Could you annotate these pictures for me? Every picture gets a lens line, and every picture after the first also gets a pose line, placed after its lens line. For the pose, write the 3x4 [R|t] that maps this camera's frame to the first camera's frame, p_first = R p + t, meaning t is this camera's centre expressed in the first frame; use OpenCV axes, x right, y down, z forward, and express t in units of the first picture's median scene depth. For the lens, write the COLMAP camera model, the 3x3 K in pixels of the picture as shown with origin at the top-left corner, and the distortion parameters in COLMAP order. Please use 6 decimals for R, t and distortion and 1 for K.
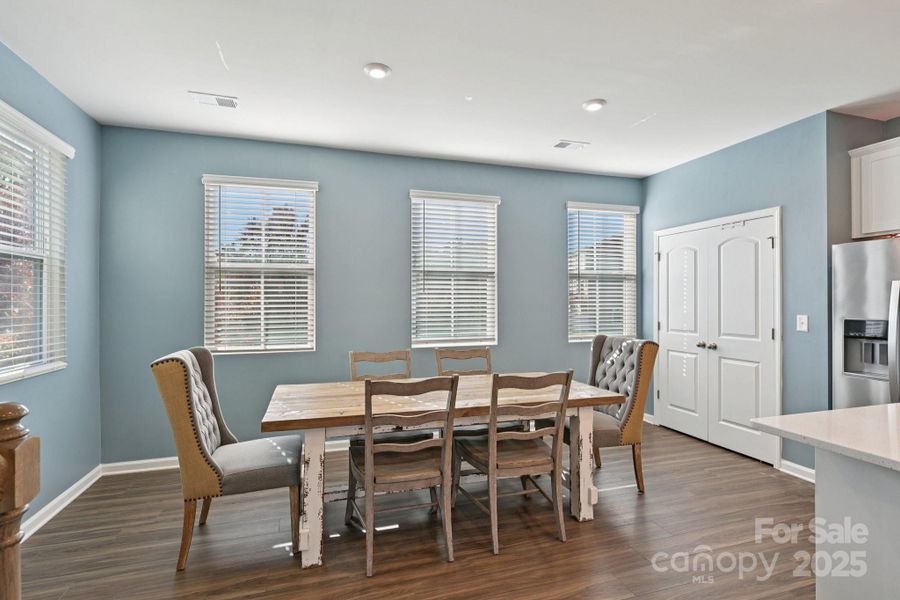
lens RADIAL K [[436.3, 0, 447.2], [0, 436.3, 299.8], [0, 0, 1]] dist [0.000751, -0.000006]
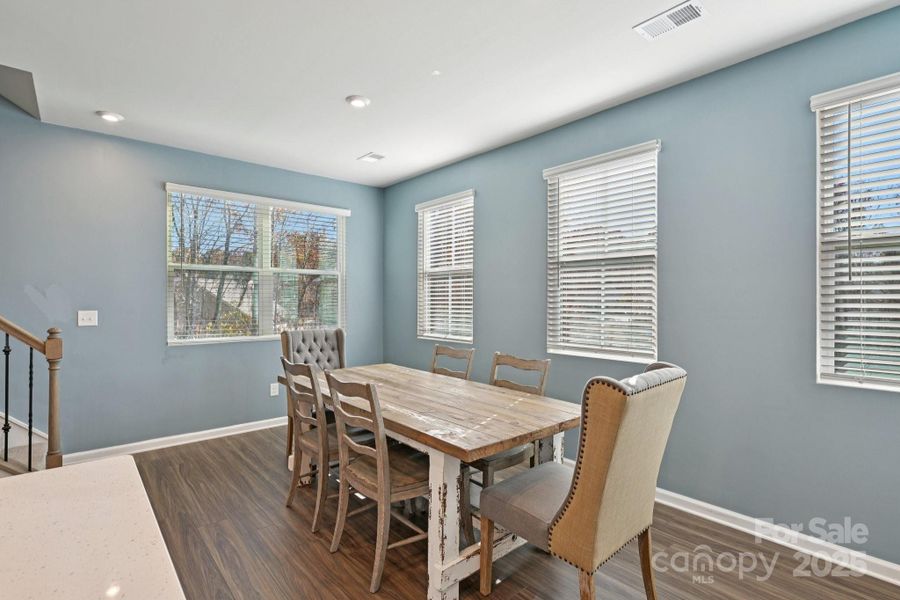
lens RADIAL K [[436.3, 0, 447.2], [0, 436.3, 299.8], [0, 0, 1]] dist [0.000751, -0.000006]
pose [[0.394046, 0.003340, -0.919085, 0.926557], [0.002602, 0.999985, 0.004750, 0.001800], [0.919087, -0.004263, 0.394032, 0.697804]]
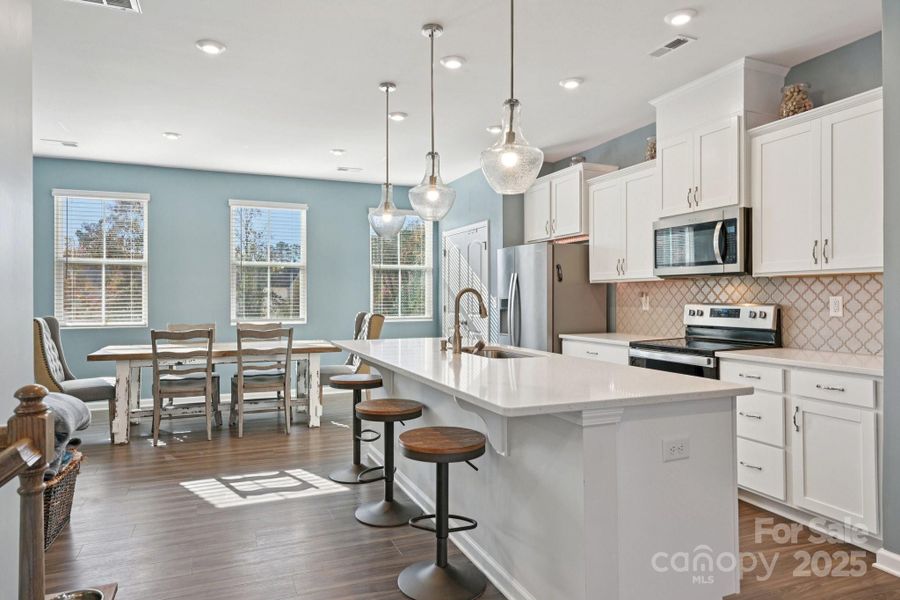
lens RADIAL K [[547.6, 0, 442.1], [0, 547.6, 295.8], [0, 0, 1]] dist [0.001970, 0.000608]
pose [[0.995221, -0.000743, 0.097649, 0.538823], [0.000465, 0.999996, 0.002871, 0.030274], [-0.097650, -0.002812, 0.995217, -0.917376]]
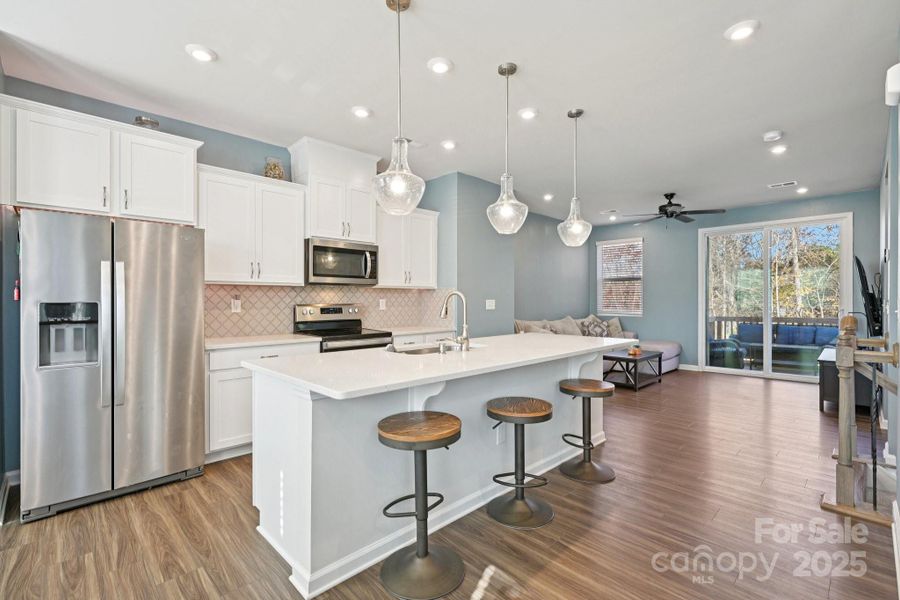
lens RADIAL K [[421.8, 0, 450.0], [0, 421.8, 300.0], [0, 0, 1]] dist [-0.002904, -0.000436]
pose [[-0.469432, -0.001783, 0.882967, -0.184563], [-0.004762, 0.999989, -0.000513, 0.037543], [-0.882956, -0.004446, -0.469435, 0.735263]]
